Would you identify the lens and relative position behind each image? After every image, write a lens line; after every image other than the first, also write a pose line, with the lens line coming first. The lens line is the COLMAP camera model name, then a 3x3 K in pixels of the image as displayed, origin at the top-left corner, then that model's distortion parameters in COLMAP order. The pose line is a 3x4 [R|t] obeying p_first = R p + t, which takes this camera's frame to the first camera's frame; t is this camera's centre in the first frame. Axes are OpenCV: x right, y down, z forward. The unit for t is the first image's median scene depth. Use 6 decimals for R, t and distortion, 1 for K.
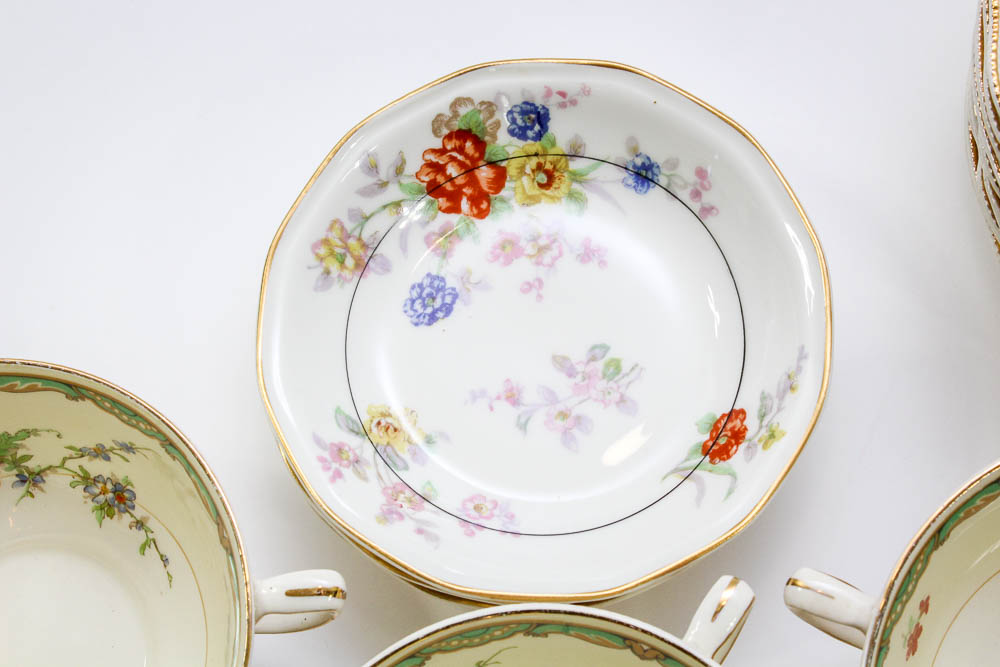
lens RADIAL K [[2107.2, 0, 500.0], [0, 2107.2, 333.5], [0, 0, 1]] dist [0.022686, 0.229952]
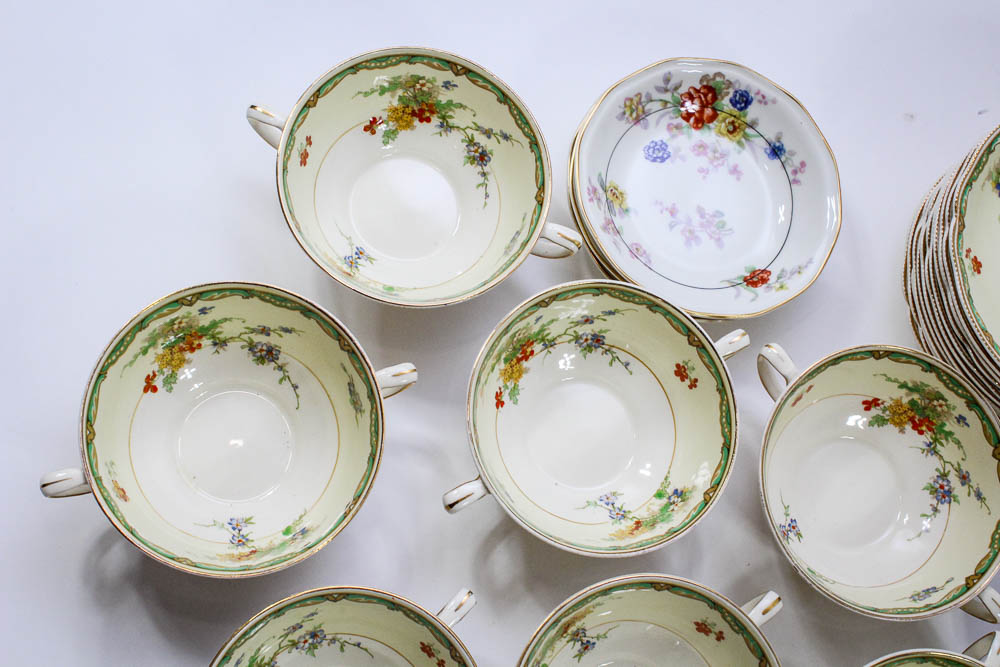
lens RADIAL K [[1404.9, 0, 500.0], [0, 1404.9, 333.5], [0, 0, 1]] dist [-0.069754, 0.190220]
pose [[0.862510, 0.490540, 0.124288, -0.246284], [-0.492813, 0.870024, -0.013885, 0.230504], [-0.114945, -0.049275, 0.992149, -0.330236]]
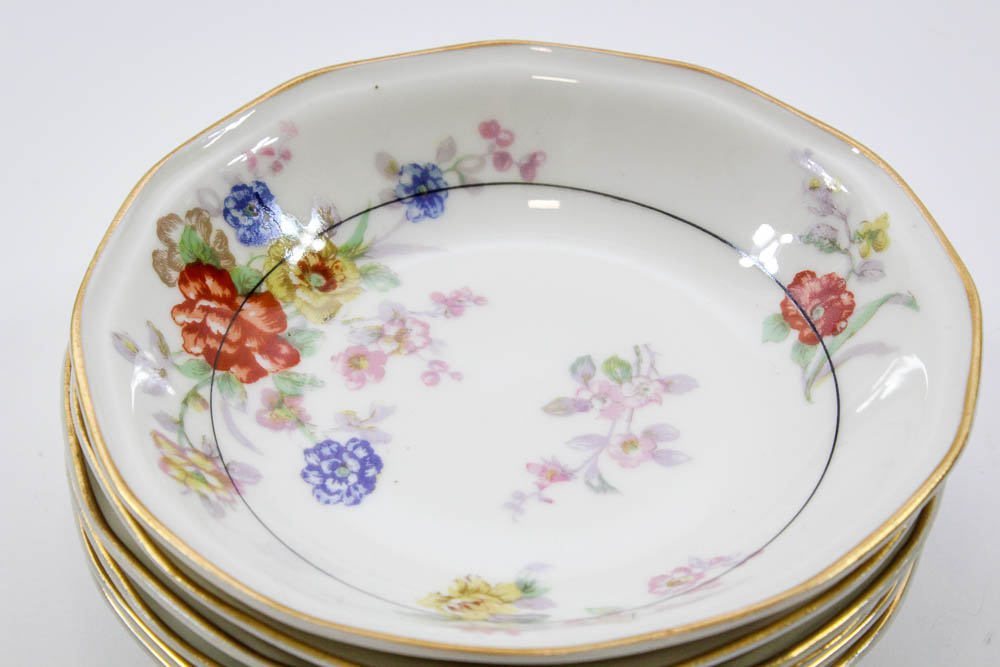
lens RADIAL K [[2313.9, 0, 500.0], [0, 2313.9, 333.5], [0, 0, 1]] dist [0.063986, -0.083024]
pose [[0.628572, -0.452915, 0.632270, -0.414648], [0.716555, 0.653324, -0.244368, 0.157036], [-0.302399, 0.606659, 0.735200, 0.467435]]
